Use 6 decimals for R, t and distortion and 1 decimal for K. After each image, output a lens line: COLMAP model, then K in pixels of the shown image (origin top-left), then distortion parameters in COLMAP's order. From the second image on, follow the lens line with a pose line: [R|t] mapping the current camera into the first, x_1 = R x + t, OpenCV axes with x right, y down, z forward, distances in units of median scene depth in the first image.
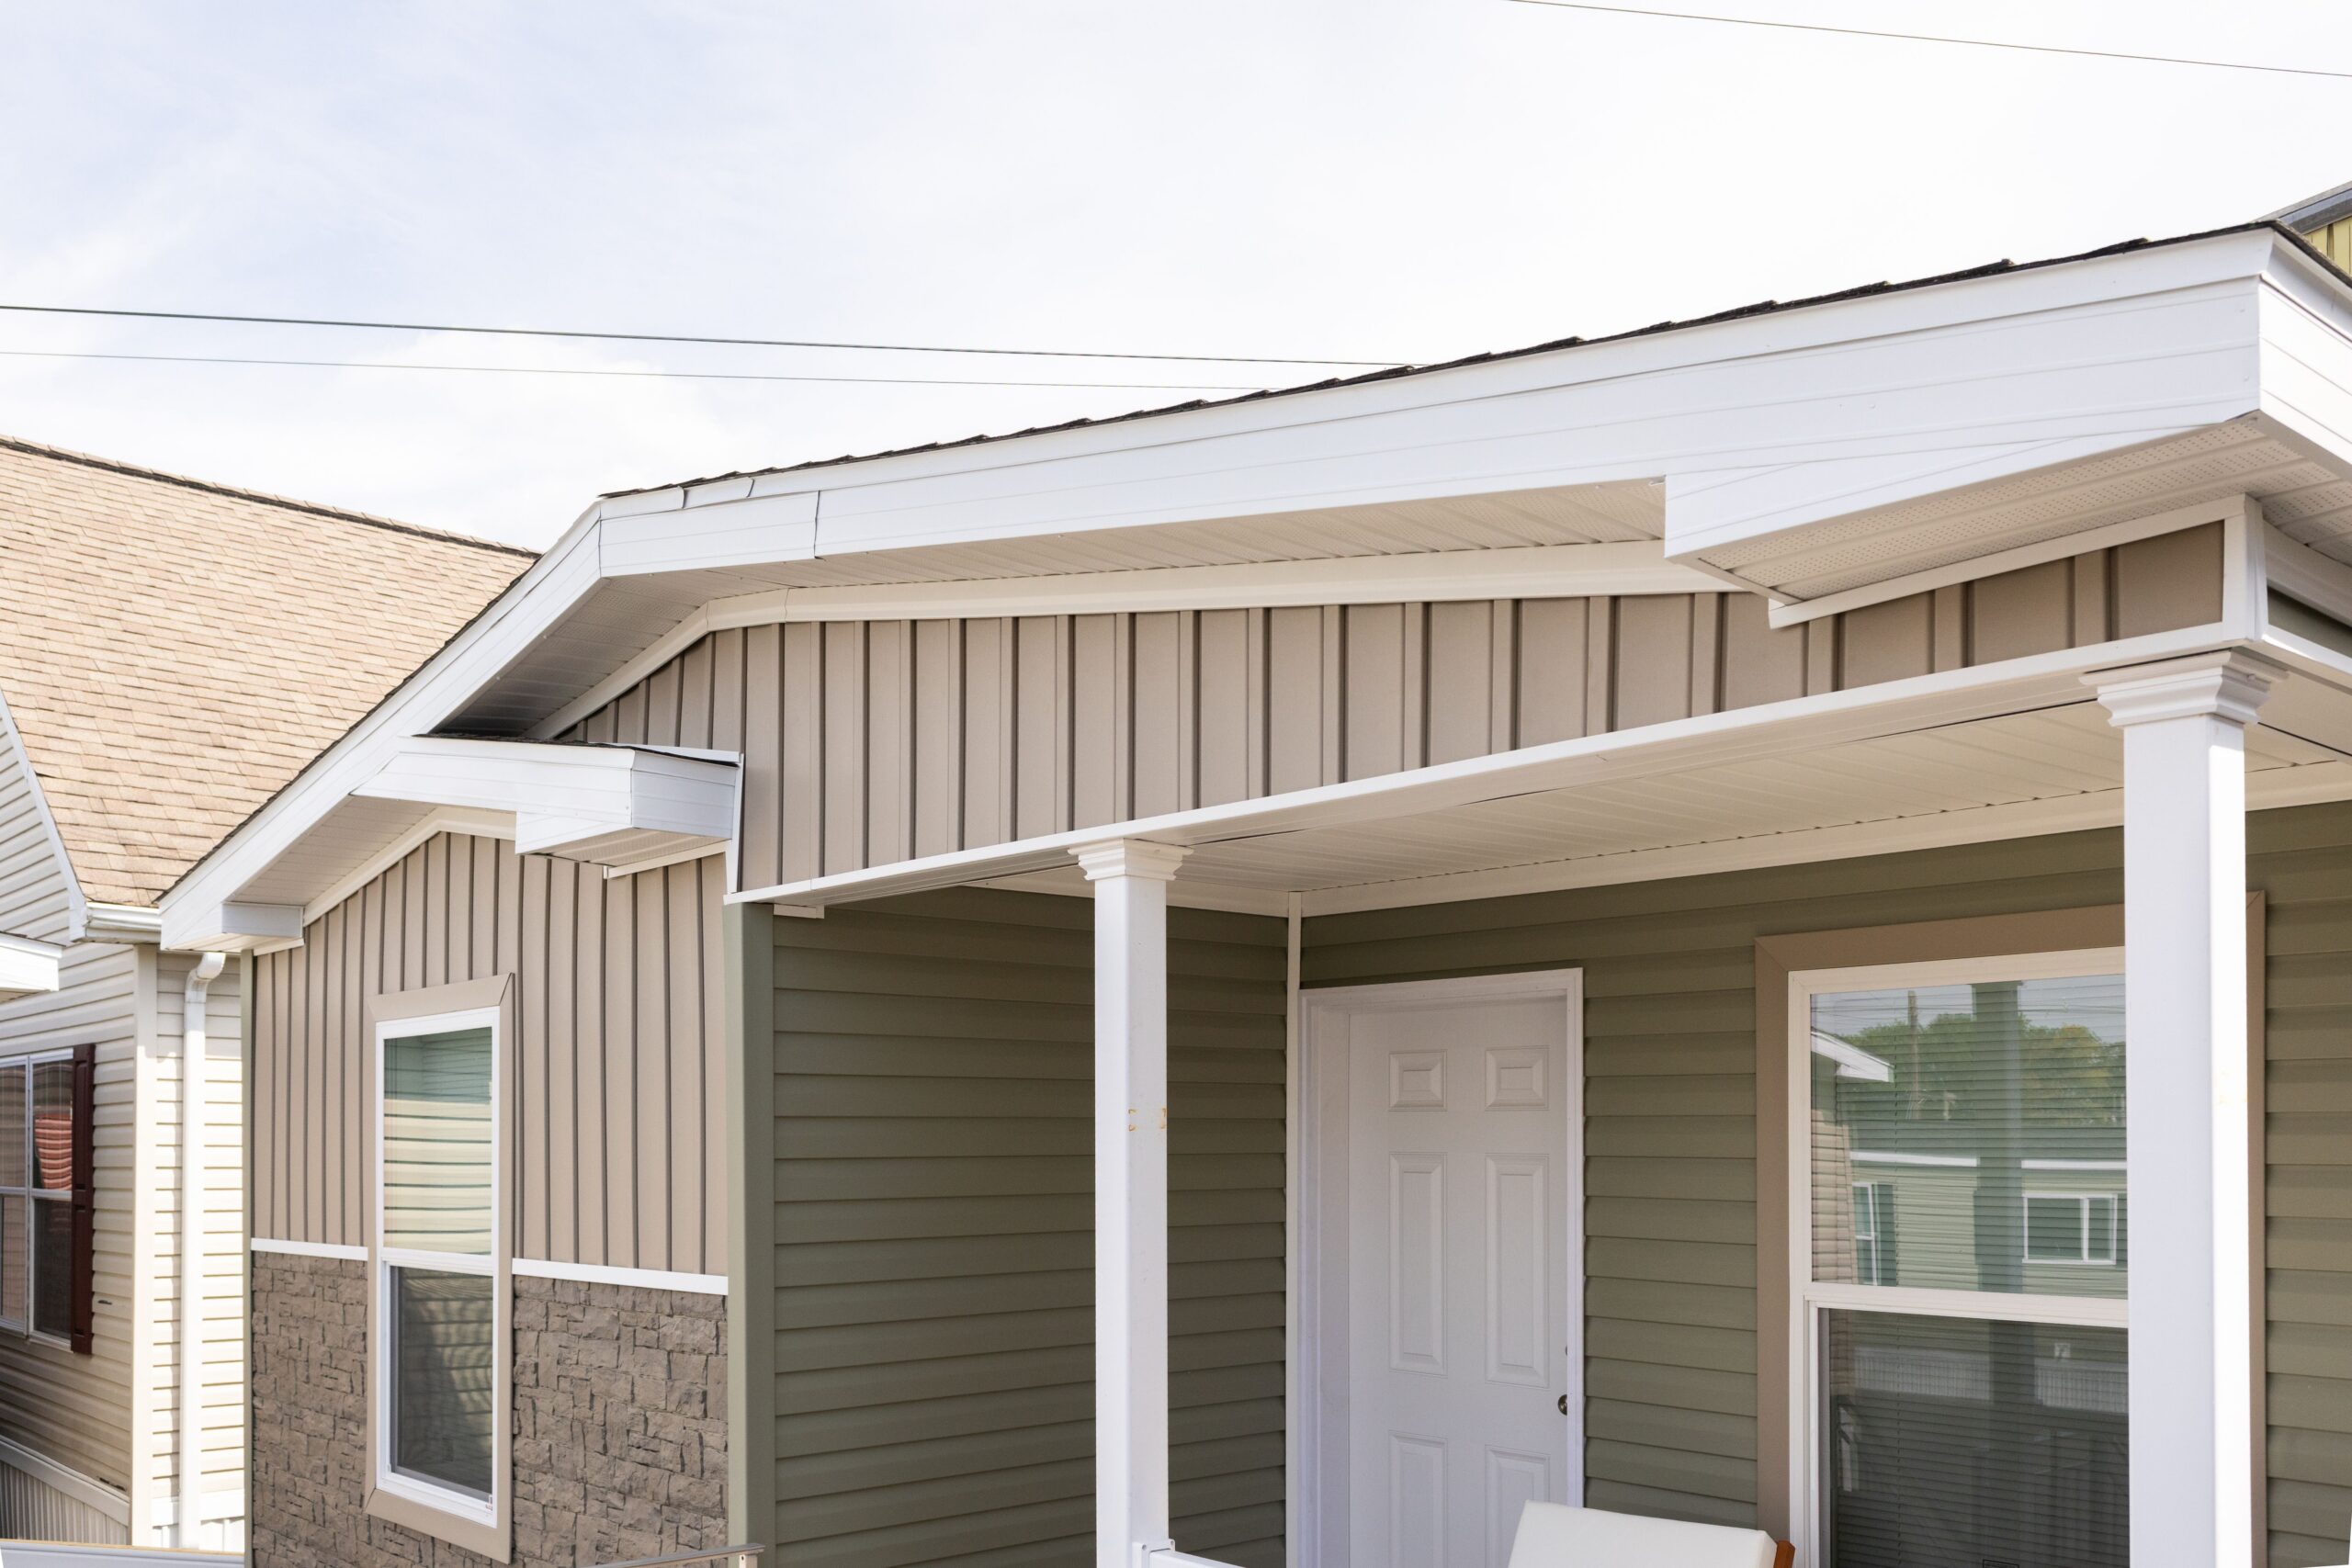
lens RADIAL K [[1994.1, 0, 1176.0], [0, 1994.1, 1096.0], [0, 0, 1]] dist [0.009419, -0.002295]
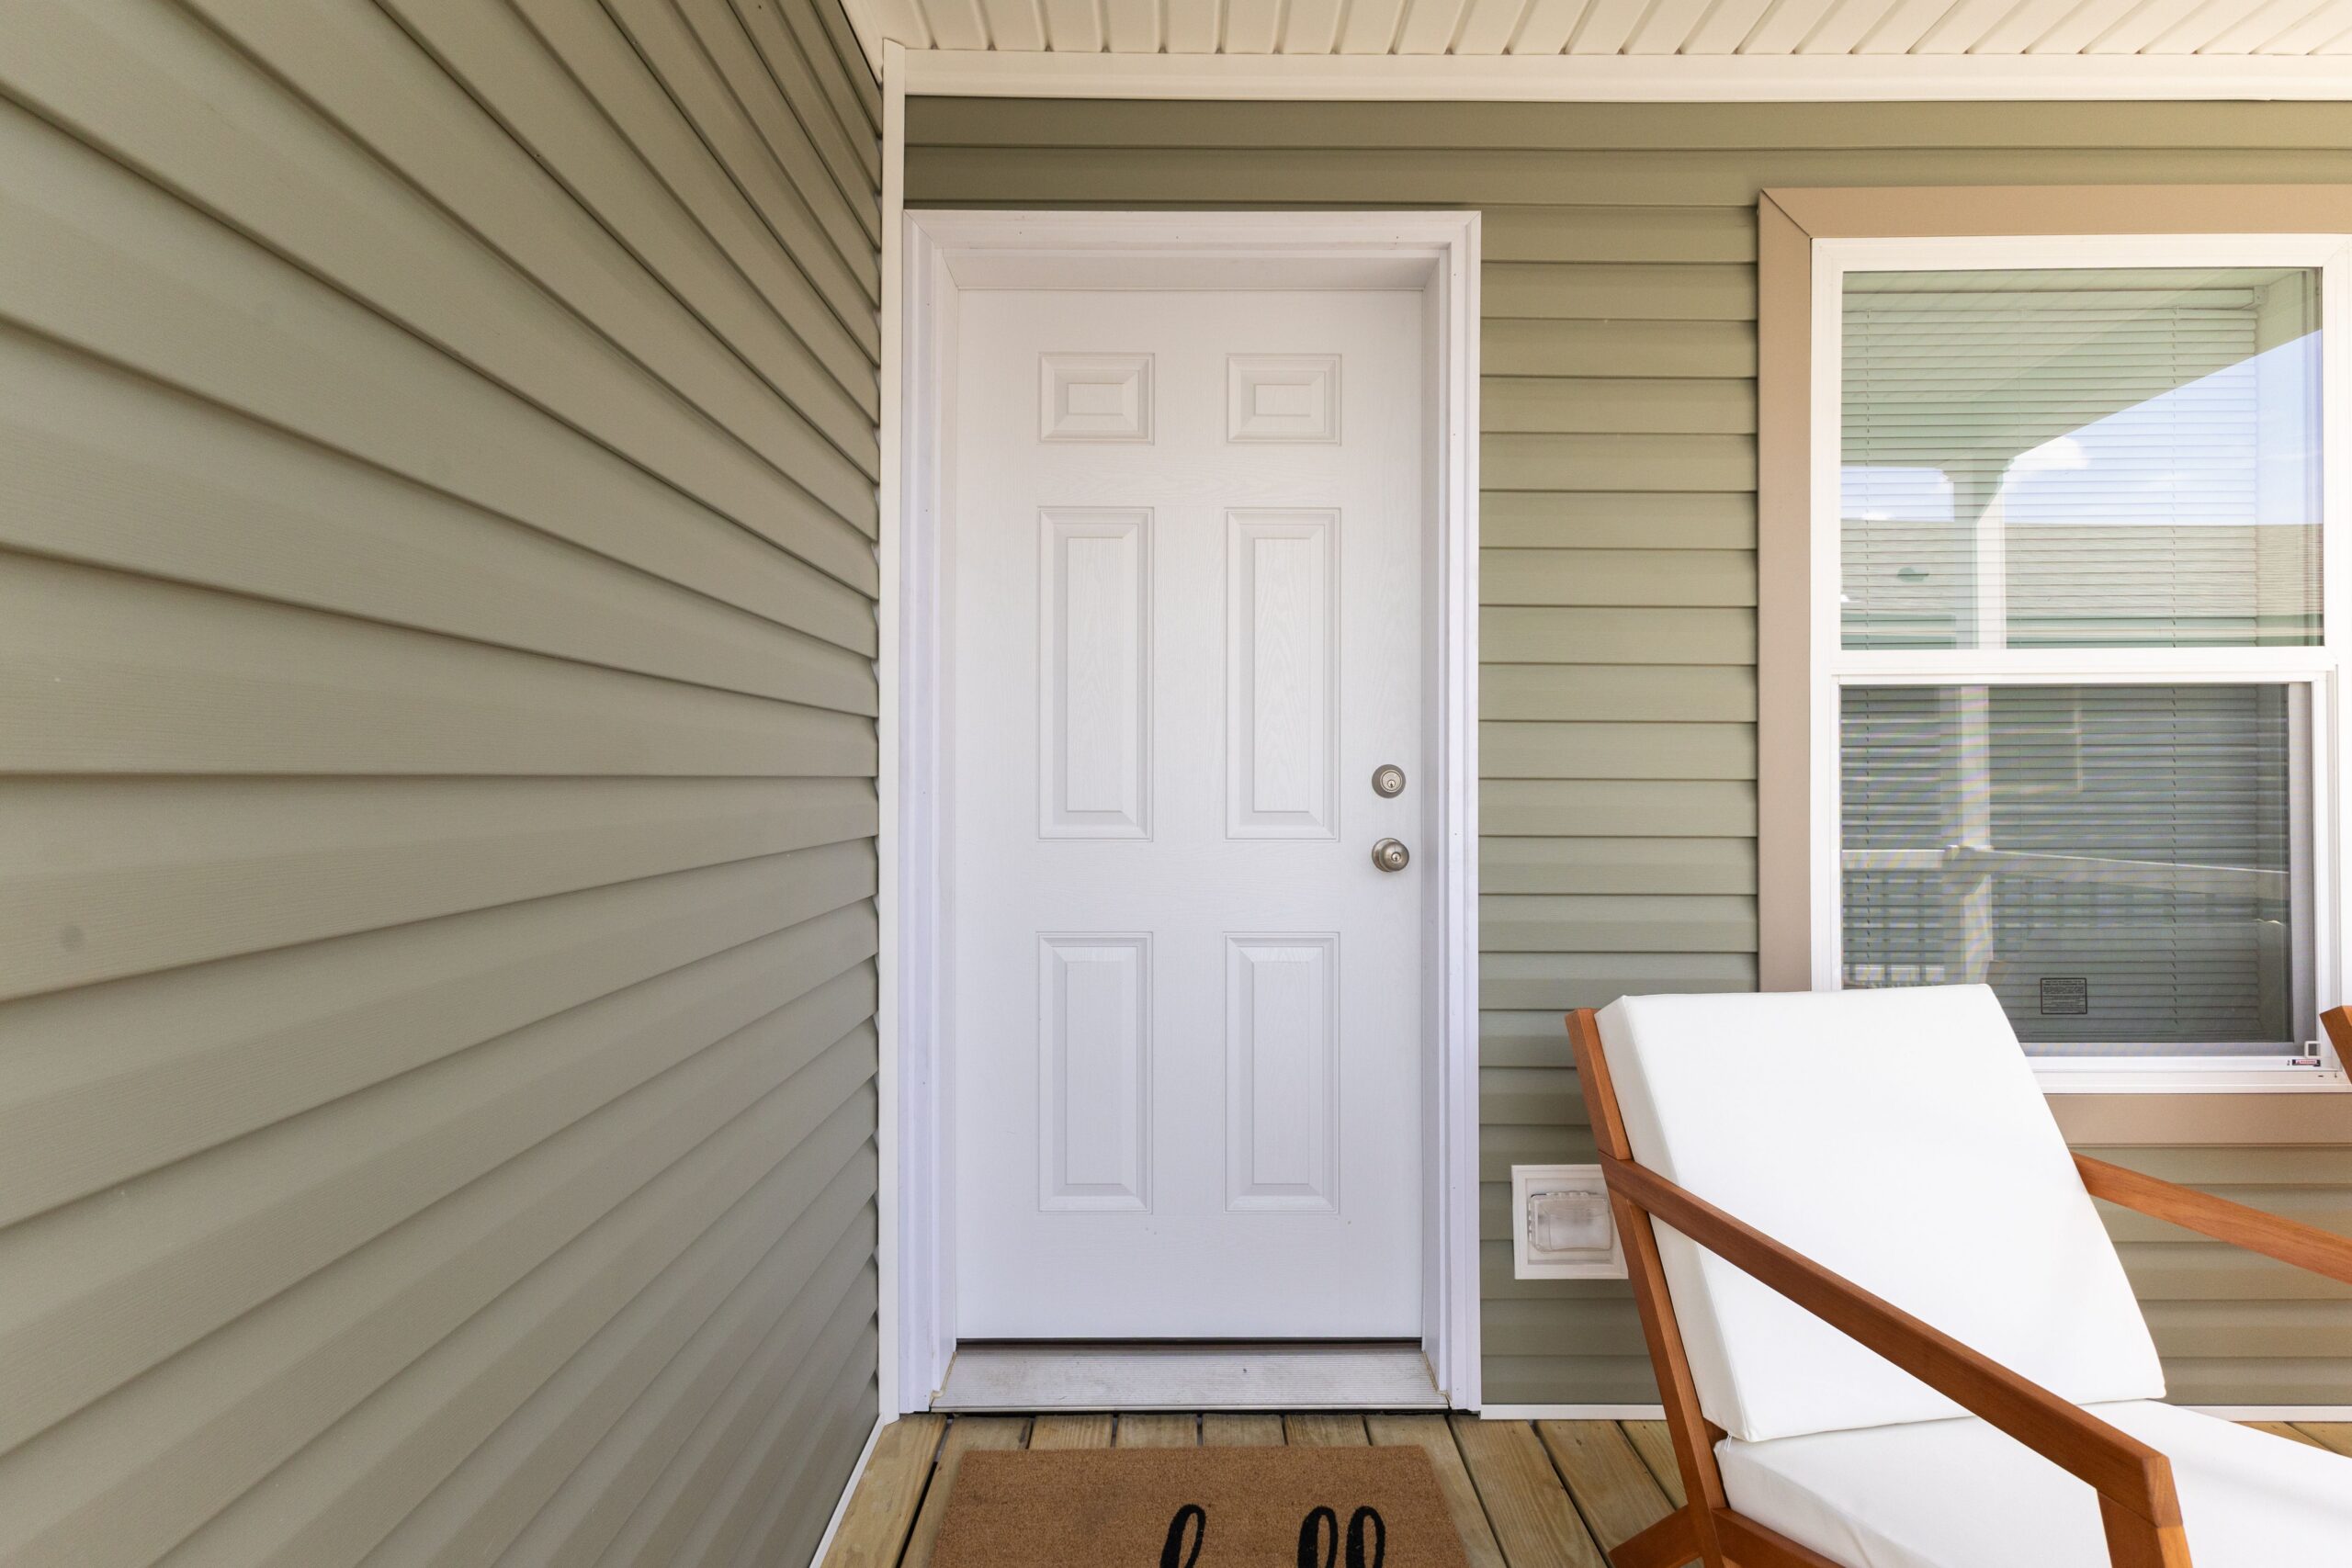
lens RADIAL K [[1028.6, 0, 1180.0], [0, 1028.6, 773.1], [0, 0, 1]] dist [0.012611, -0.000418]
pose [[0.660143, 0.008453, 0.751092, -0.062634], [-0.014958, 0.999886, 0.001894, 0.062329], [-0.750991, -0.012485, 0.660194, 0.404979]]
